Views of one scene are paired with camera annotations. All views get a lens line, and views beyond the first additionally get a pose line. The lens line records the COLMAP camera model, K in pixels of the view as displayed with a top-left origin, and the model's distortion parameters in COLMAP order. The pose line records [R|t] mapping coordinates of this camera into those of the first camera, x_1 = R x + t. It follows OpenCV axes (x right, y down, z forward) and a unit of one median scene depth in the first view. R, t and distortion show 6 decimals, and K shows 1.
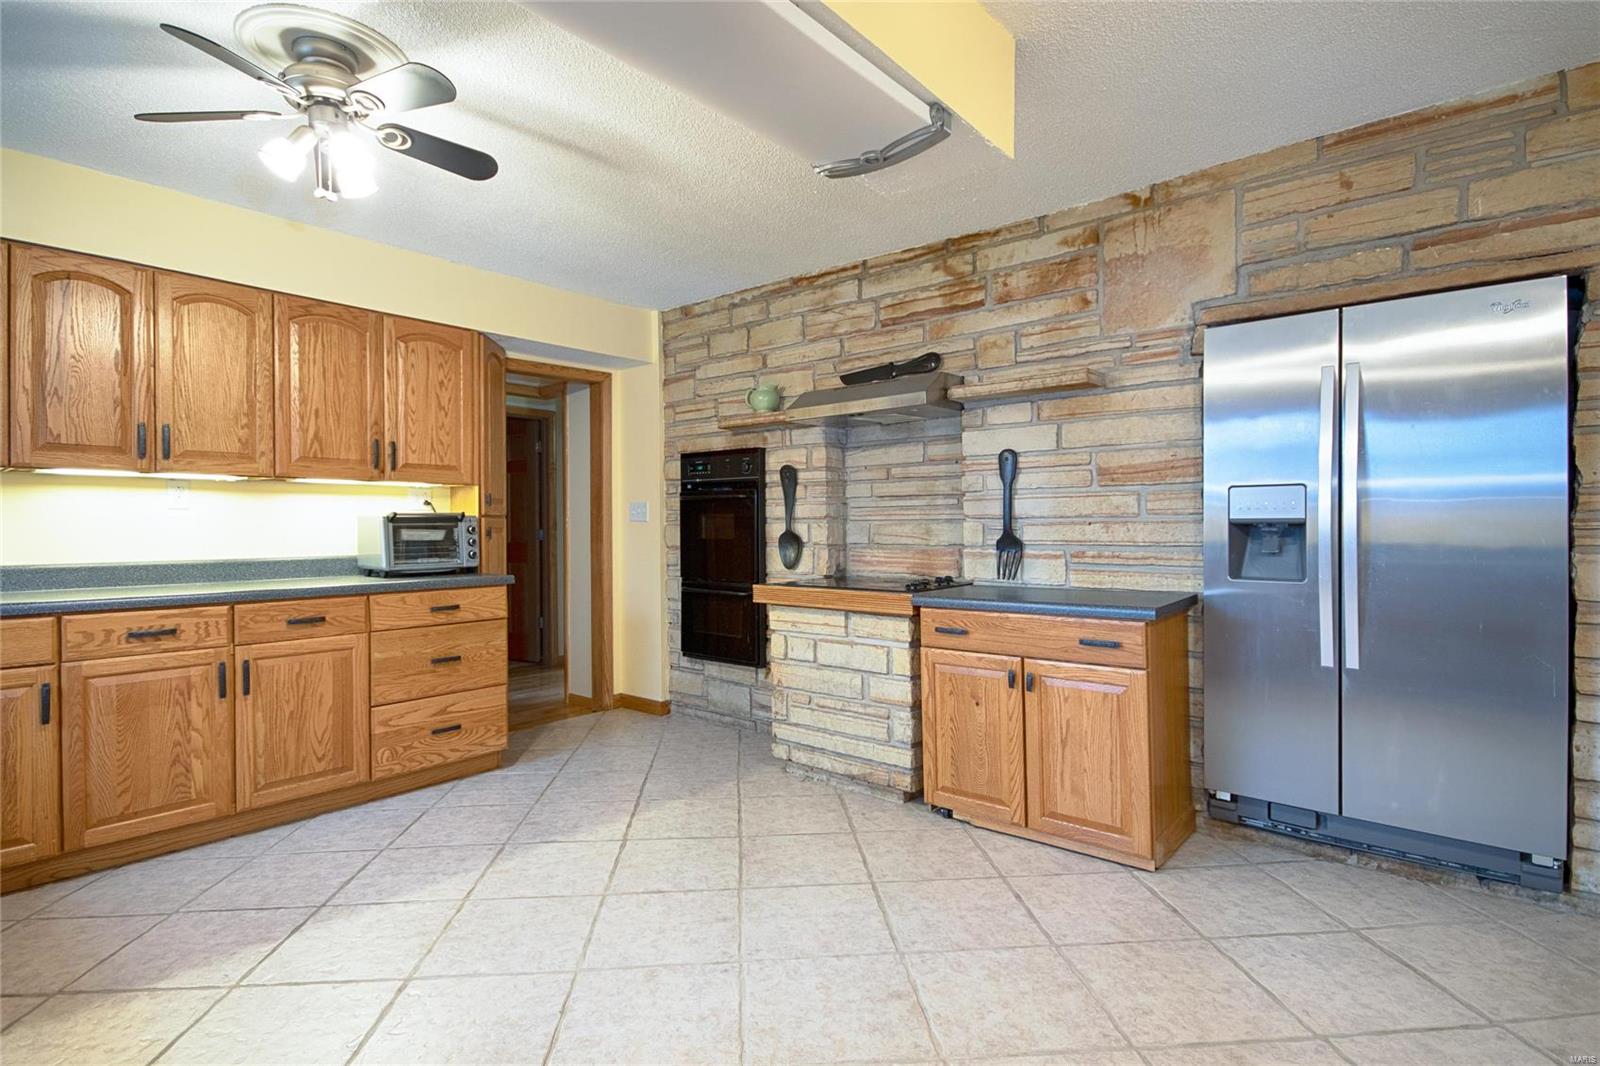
lens RADIAL K [[747.3, 0, 800.0], [0, 747.3, 533.0], [0, 0, 1]] dist [-0.000381, -0.000034]
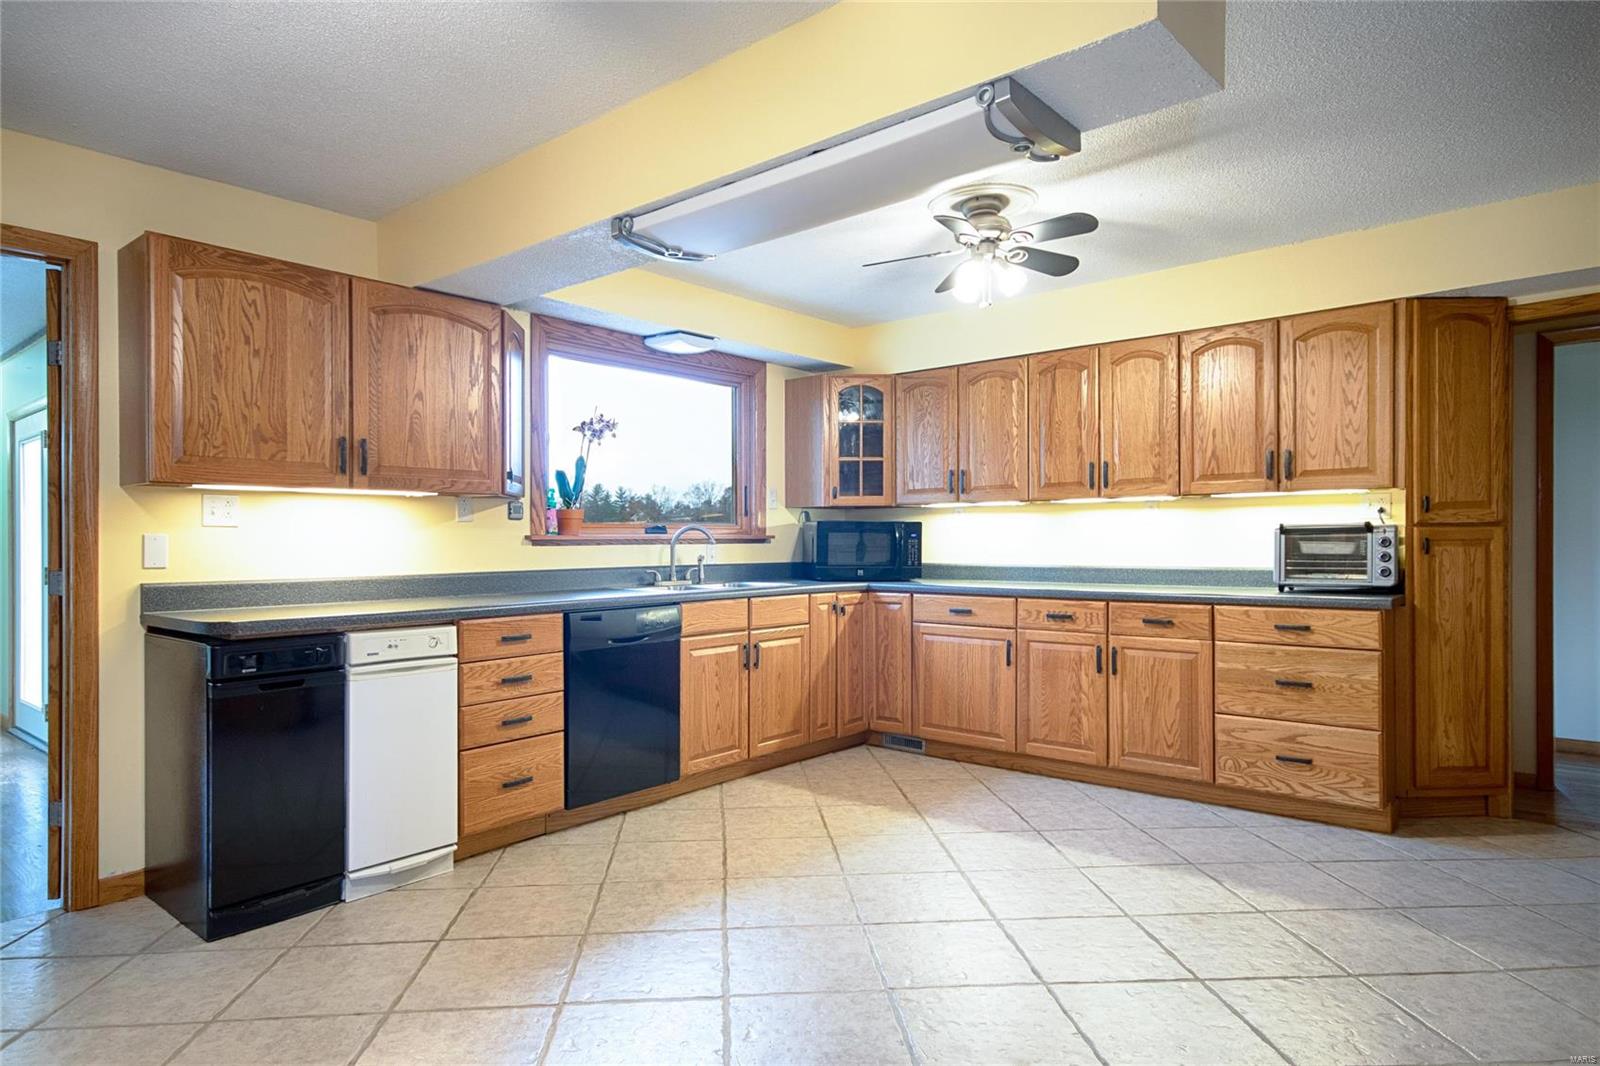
lens RADIAL K [[934.0, 0, 800.0], [0, 934.0, 533.0], [0, 0, 1]] dist [-0.001514, -0.000686]
pose [[0.009736, -0.001541, -0.999951, 0.718223], [0.000741, 0.999999, -0.001534, -0.015976], [0.999952, -0.000726, 0.009737, 0.407881]]
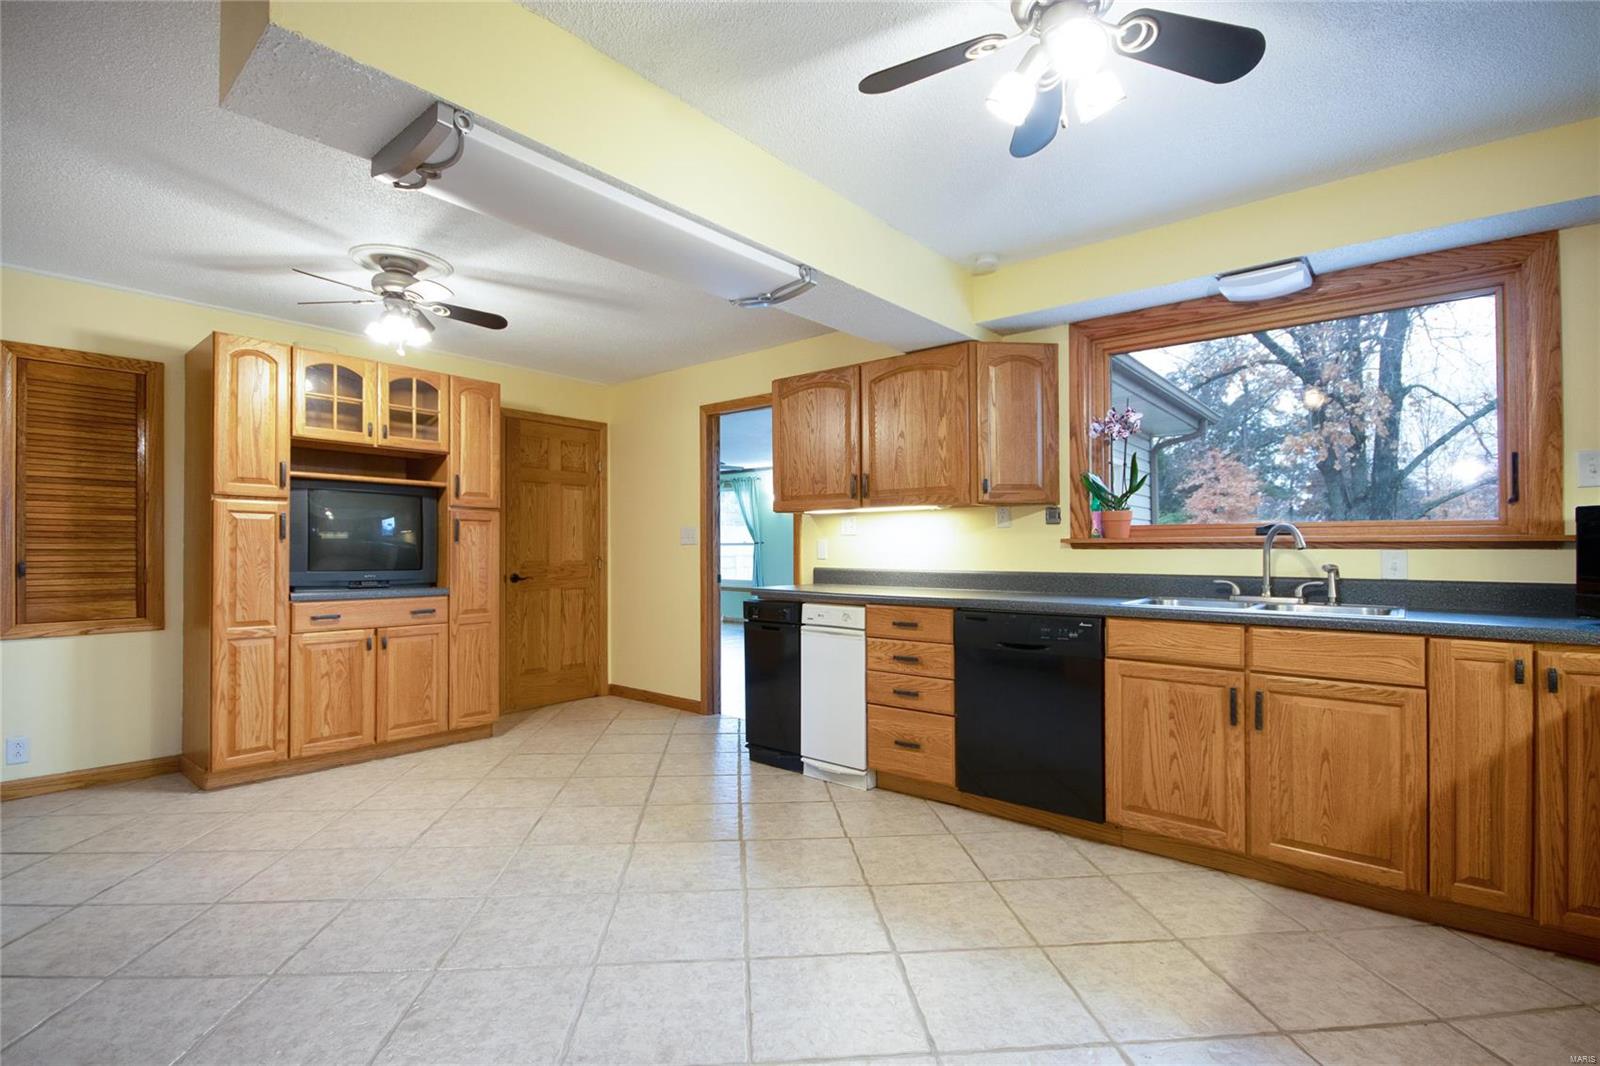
lens RADIAL K [[750.2, 0, 800.0], [0, 750.2, 533.0], [0, 0, 1]] dist [-0.000371, -0.000062]
pose [[-0.999966, 0.006194, -0.005495, -0.211738], [0.006262, 0.999903, -0.012438, -0.012155], [0.005418, -0.012472, -0.999908, 1.140591]]
